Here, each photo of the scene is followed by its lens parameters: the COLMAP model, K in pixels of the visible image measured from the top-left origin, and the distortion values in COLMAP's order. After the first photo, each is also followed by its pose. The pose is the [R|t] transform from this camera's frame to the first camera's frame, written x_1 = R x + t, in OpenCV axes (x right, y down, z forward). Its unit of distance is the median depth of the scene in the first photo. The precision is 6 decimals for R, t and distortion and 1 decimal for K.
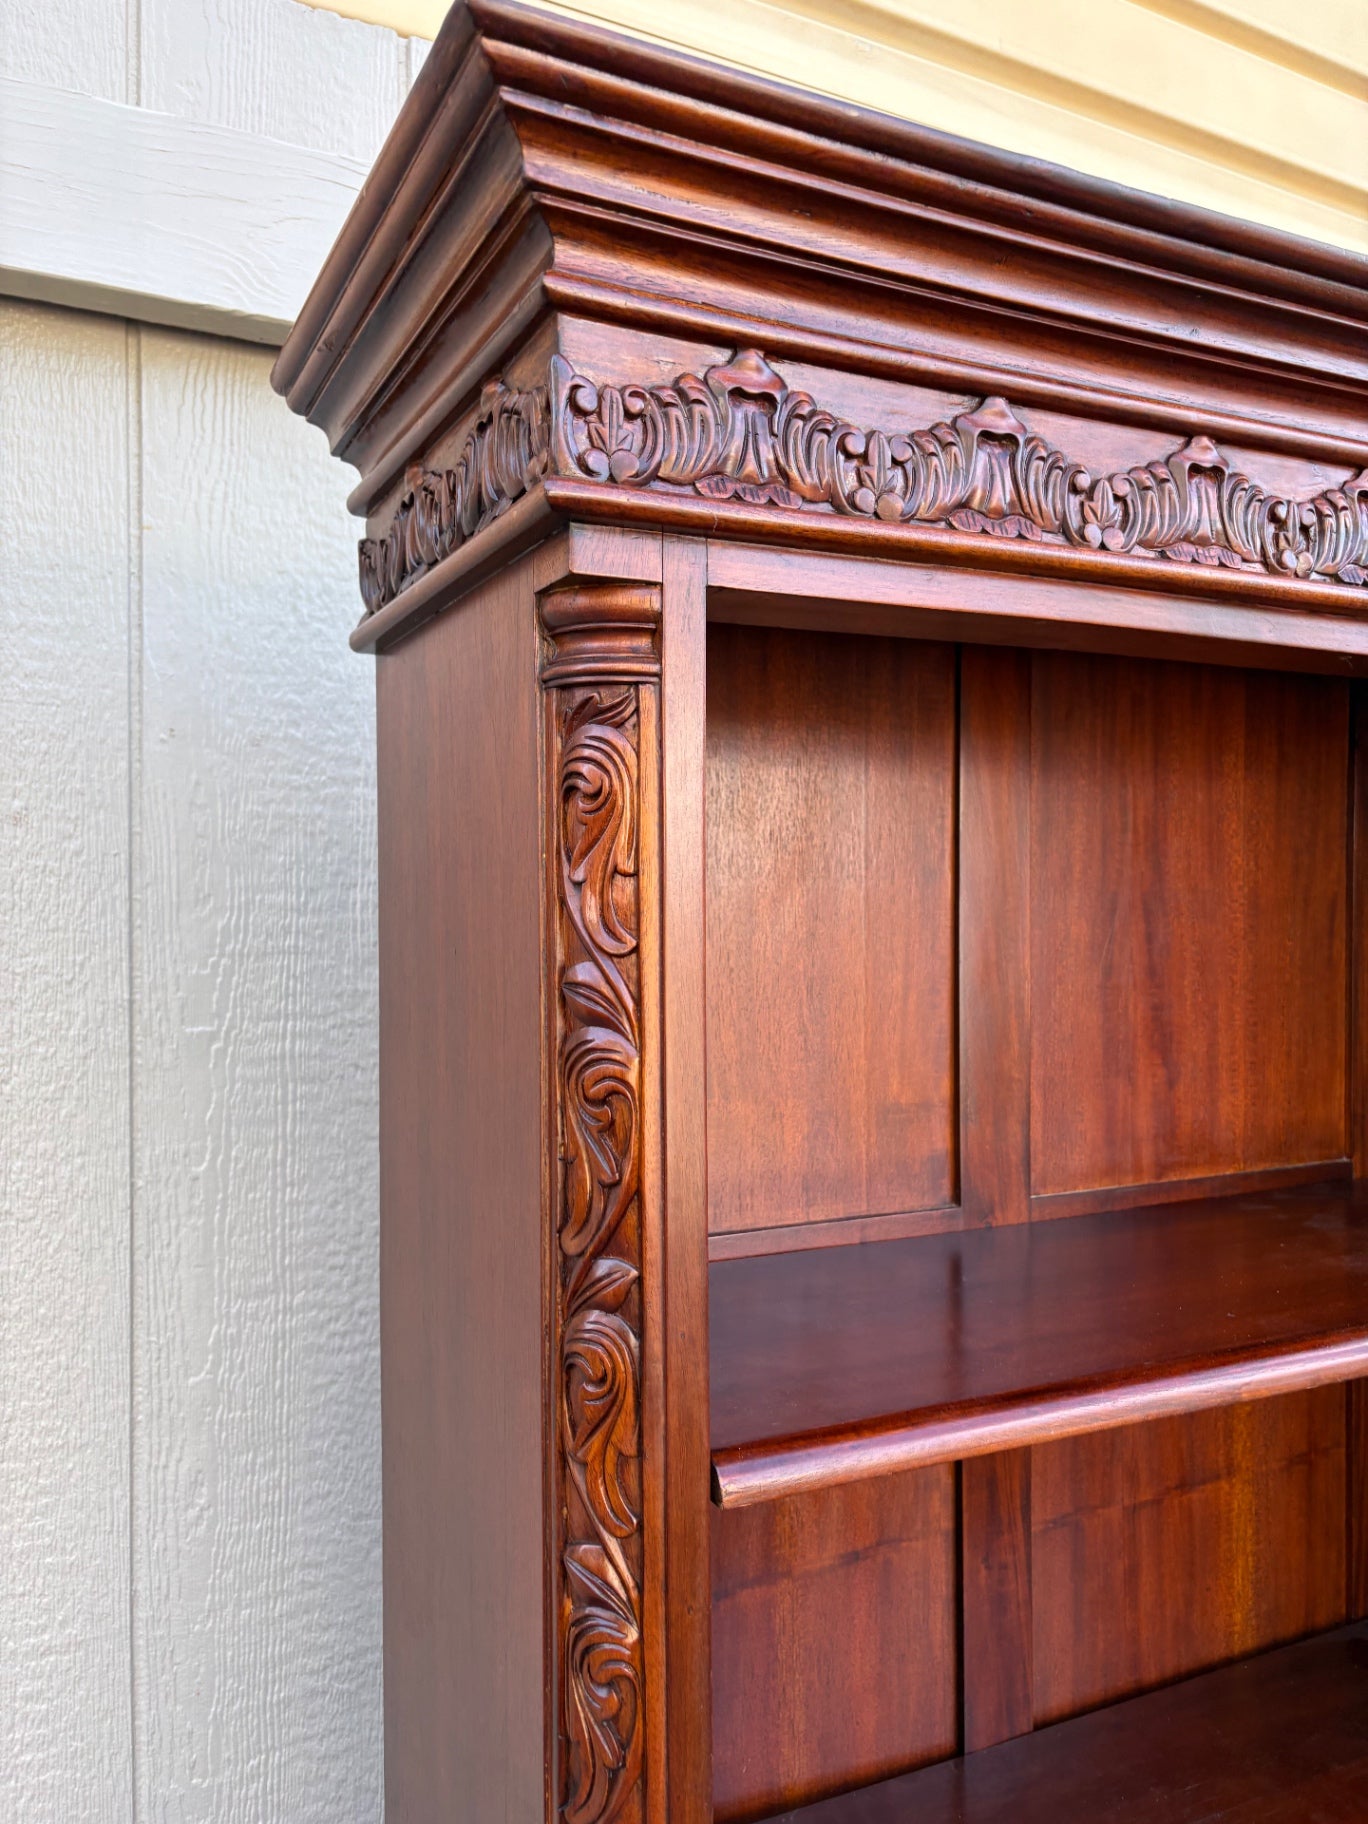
lens RADIAL K [[1386.2, 0, 683.9], [0, 1386.2, 927.0], [0, 0, 1]] dist [0.044067, -0.051138]
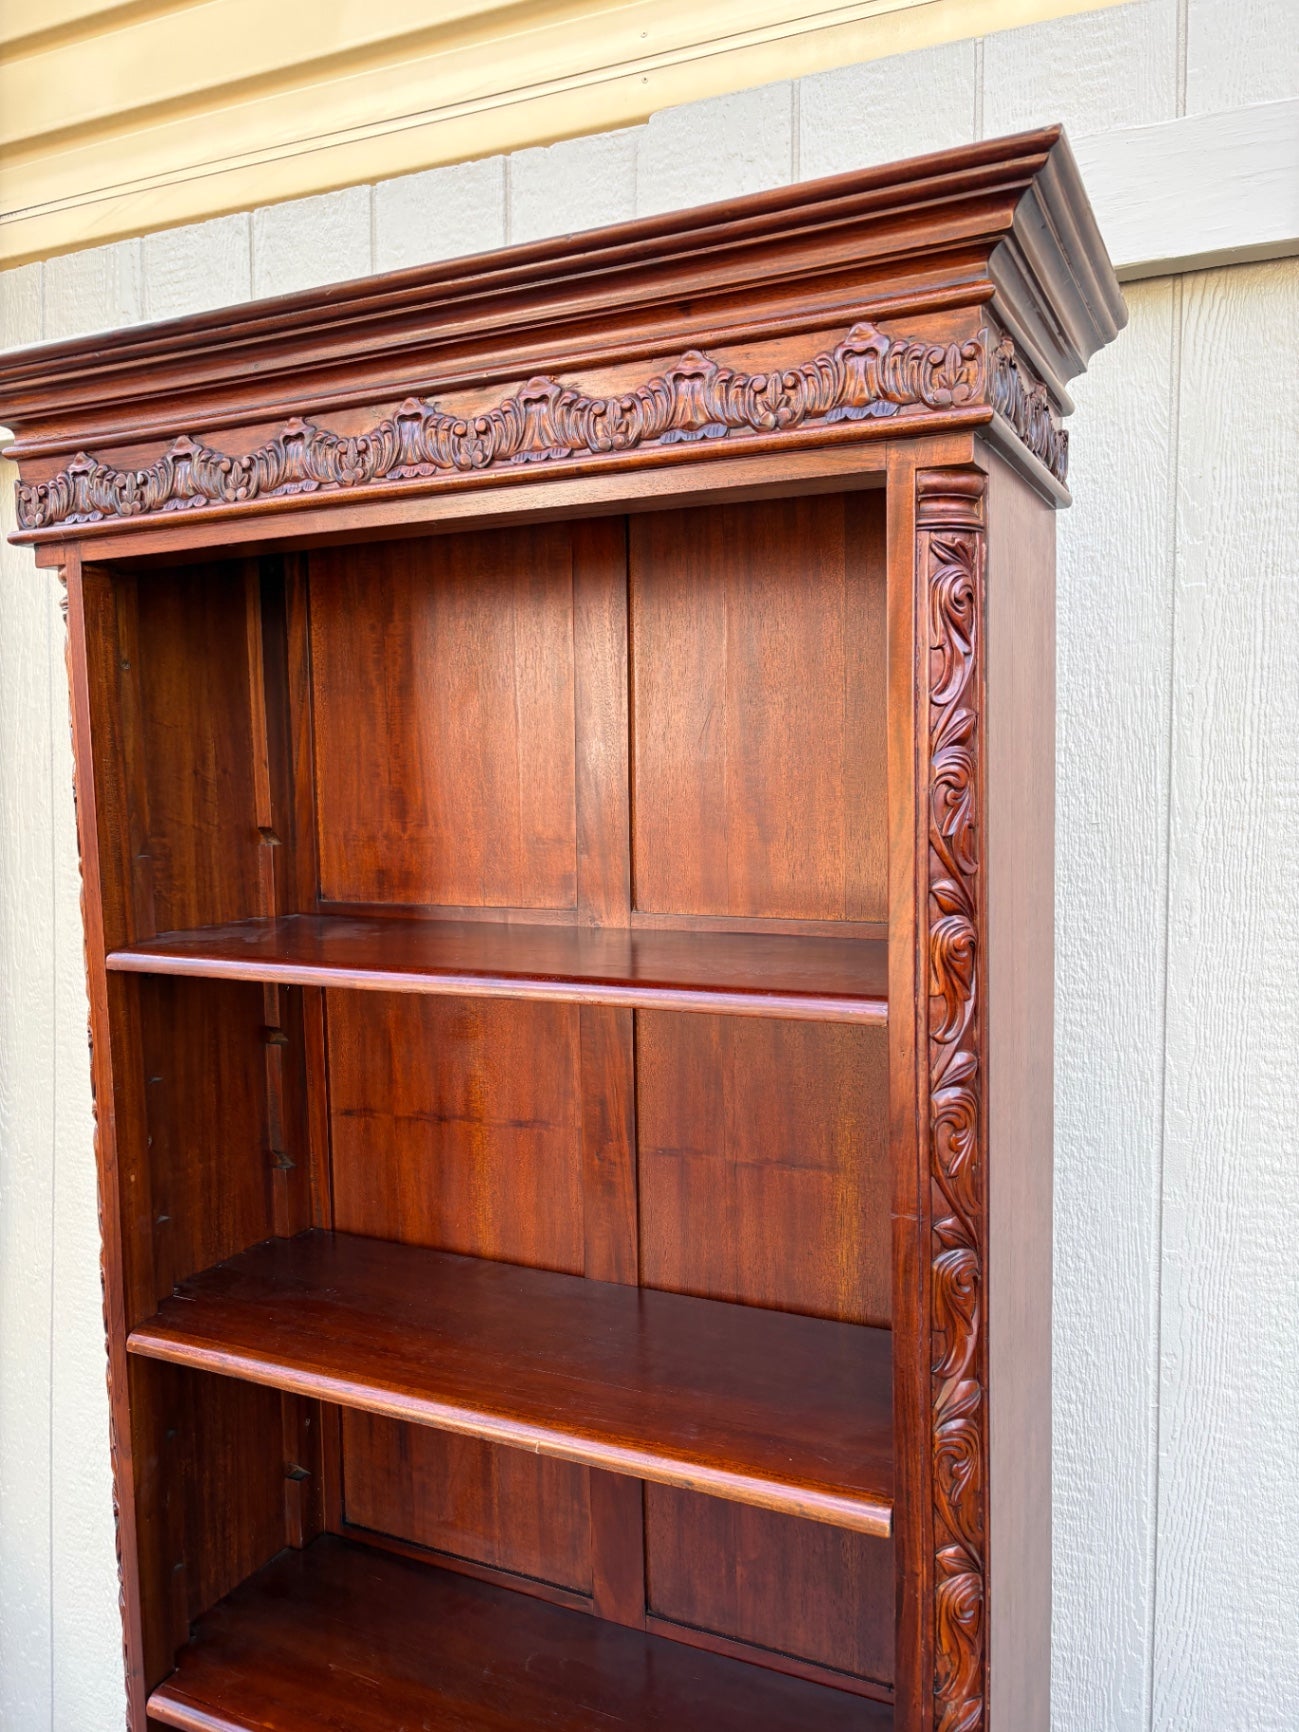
lens RADIAL K [[1316.3, 0, 657.7], [0, 1316.3, 870.3], [0, 0, 1]] dist [0.044067, -0.051138]
pose [[0.617293, 0.058263, -0.784573, 1.260427], [0.003350, 0.997050, 0.076678, 0.050708], [0.786726, -0.049962, 0.615277, 0.209293]]
